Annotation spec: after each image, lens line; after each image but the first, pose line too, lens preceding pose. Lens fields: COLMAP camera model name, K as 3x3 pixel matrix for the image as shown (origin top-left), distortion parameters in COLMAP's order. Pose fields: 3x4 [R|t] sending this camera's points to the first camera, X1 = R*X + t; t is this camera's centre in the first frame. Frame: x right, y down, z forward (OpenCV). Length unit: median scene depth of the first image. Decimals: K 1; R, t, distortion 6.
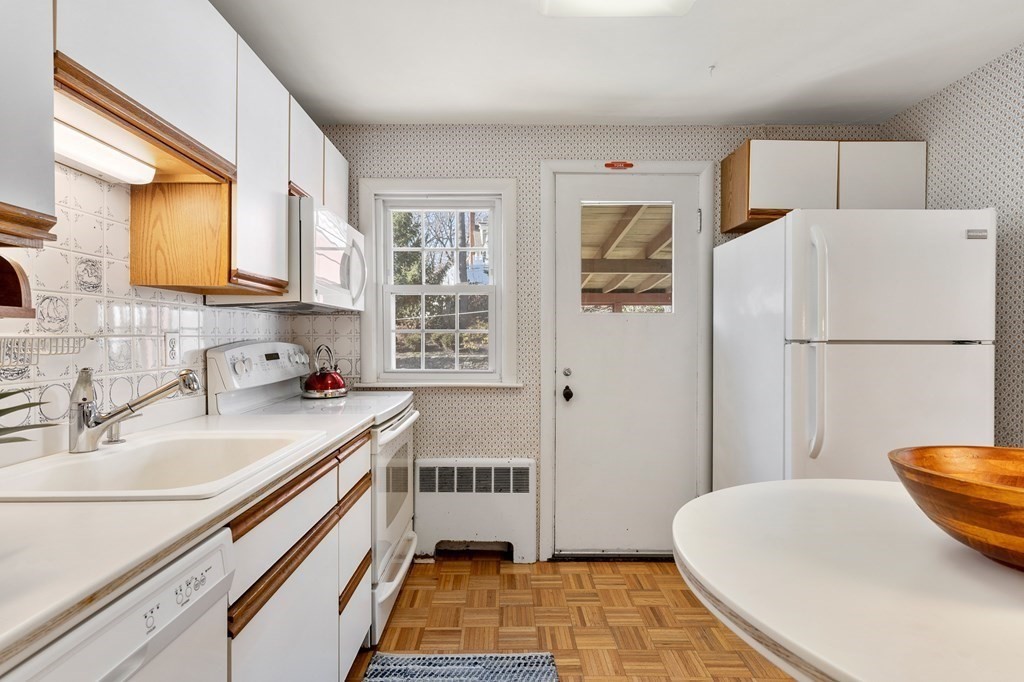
lens RADIAL K [[506.9, 0, 511.3], [0, 506.9, 342.1], [0, 0, 1]] dist [0.004831, 0.000332]
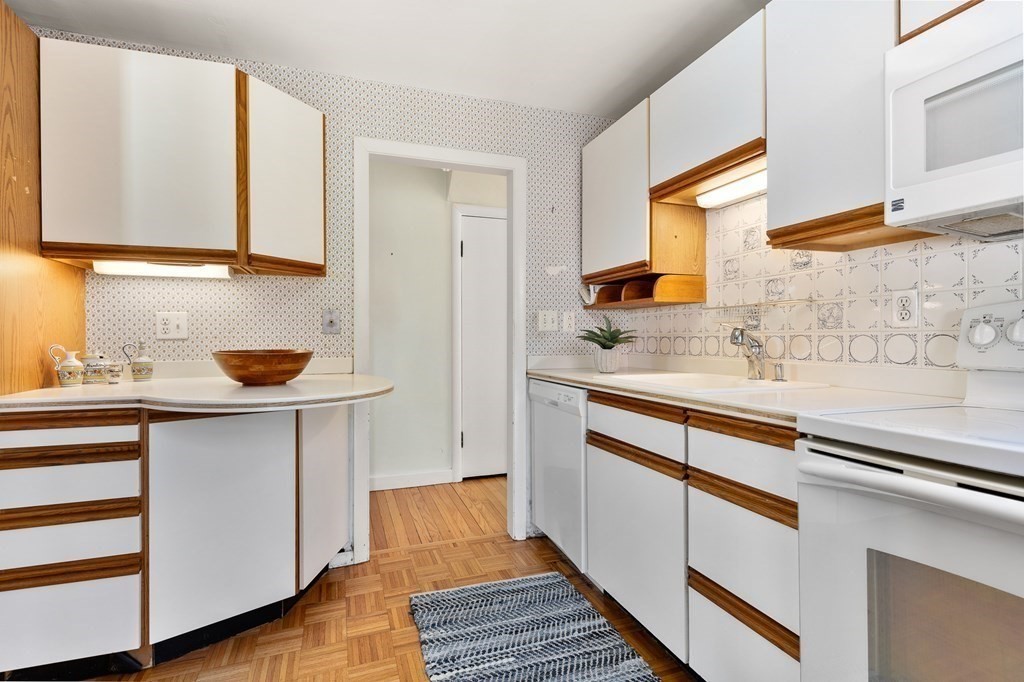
lens RADIAL K [[492.1, 0, 510.9], [0, 492.1, 340.0], [0, 0, 1]] dist [0.011958, -0.001555]
pose [[-0.947682, 0.002025, -0.319210, 0.314730], [-0.001039, 0.999955, 0.009429, 0.077223], [0.319215, 0.009267, -0.947637, 2.023307]]
